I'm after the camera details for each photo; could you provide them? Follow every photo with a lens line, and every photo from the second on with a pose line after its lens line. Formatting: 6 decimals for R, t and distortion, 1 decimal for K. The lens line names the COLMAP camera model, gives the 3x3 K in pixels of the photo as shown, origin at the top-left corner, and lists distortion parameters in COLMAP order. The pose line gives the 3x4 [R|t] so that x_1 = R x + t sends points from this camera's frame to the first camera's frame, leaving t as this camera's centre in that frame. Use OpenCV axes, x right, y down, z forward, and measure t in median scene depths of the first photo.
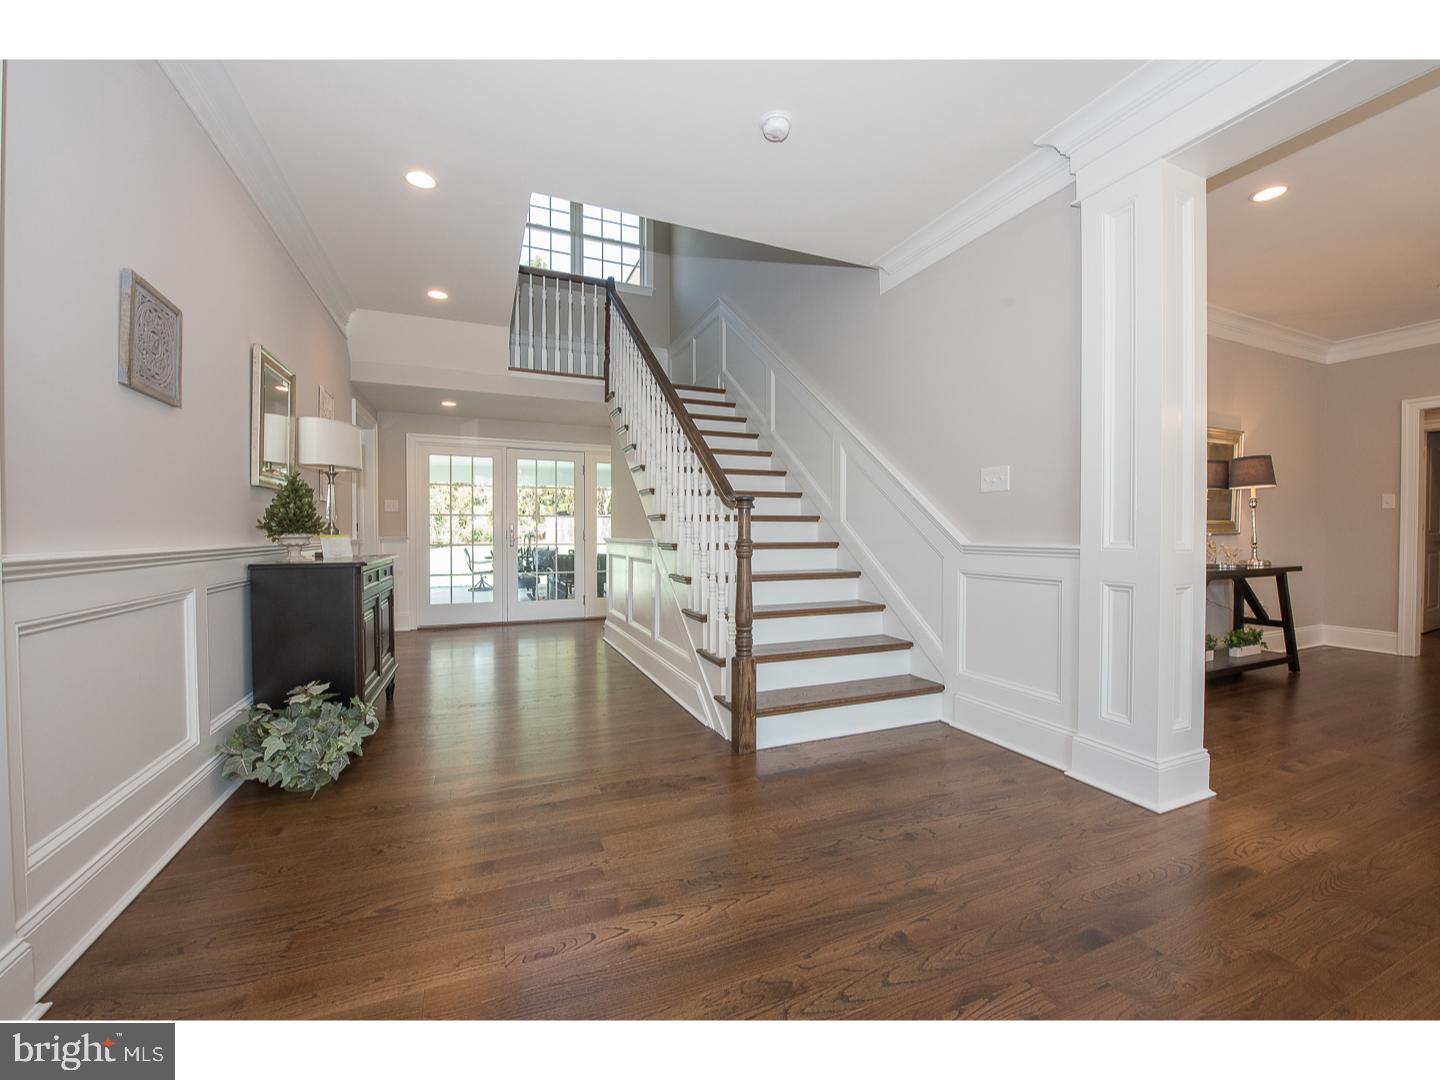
lens RADIAL K [[573.1, 0, 717.1], [0, 573.1, 538.4], [0, 0, 1]] dist [-0.001780, -0.010987]
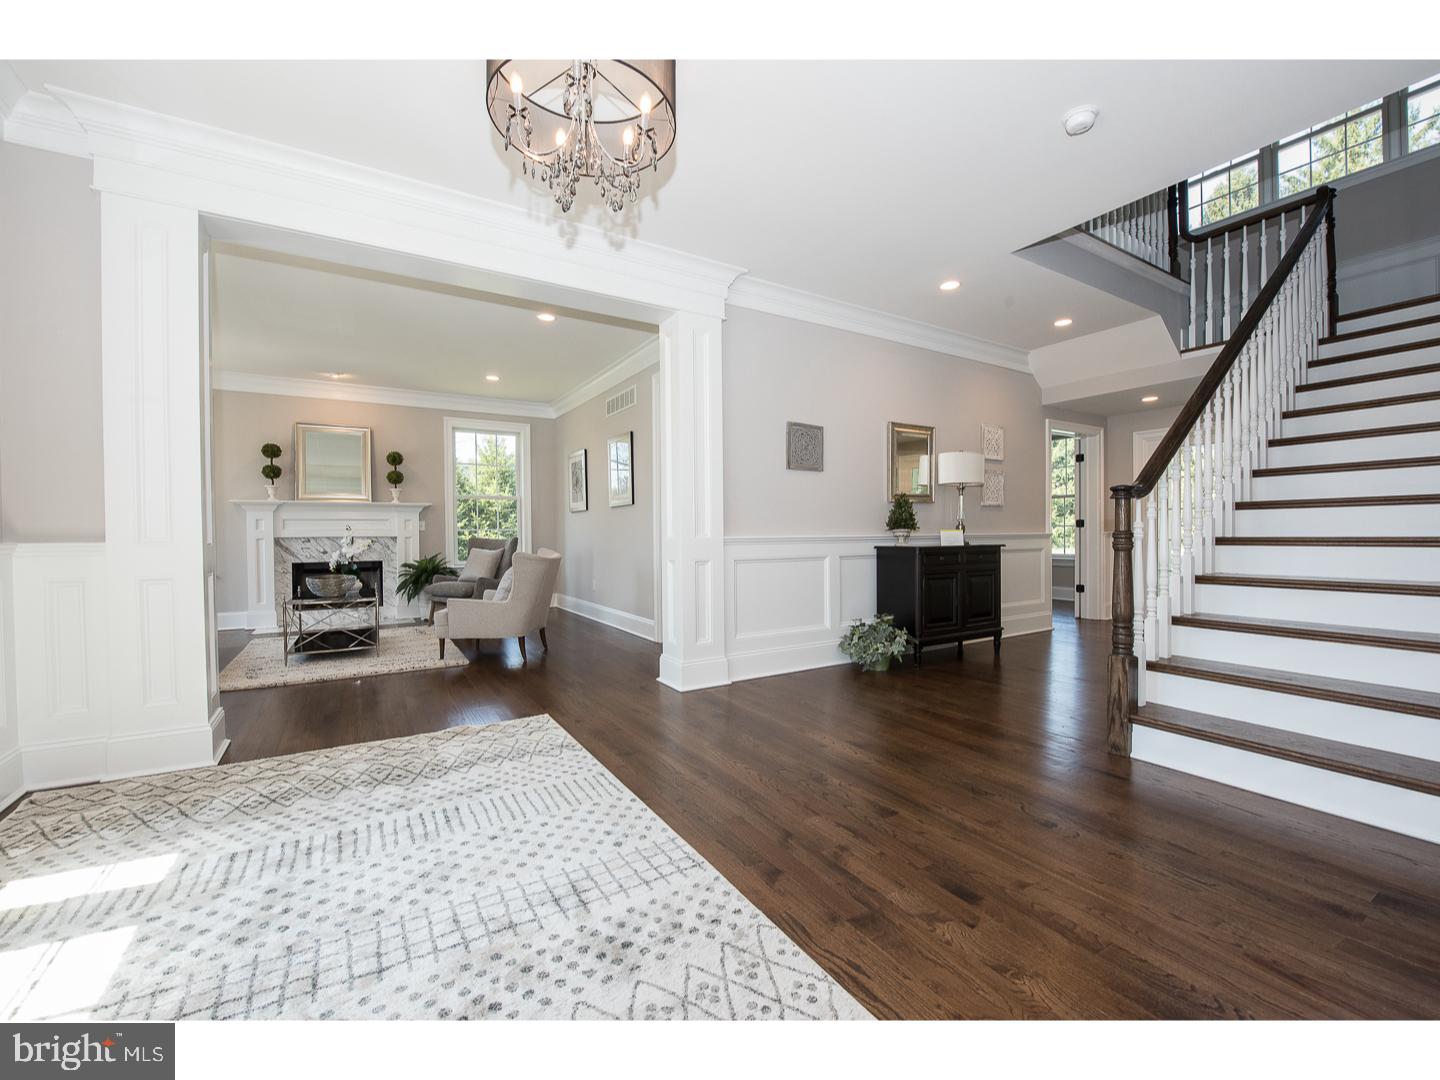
lens RADIAL K [[597.8, 0, 721.6], [0, 597.8, 535.4], [0, 0, 1]] dist [-0.000552, -0.000010]
pose [[0.155638, 0.002517, -0.987811, 0.911259], [-0.001530, 0.999996, 0.002307, 0.007029], [0.987813, 0.001153, 0.155642, 0.188045]]
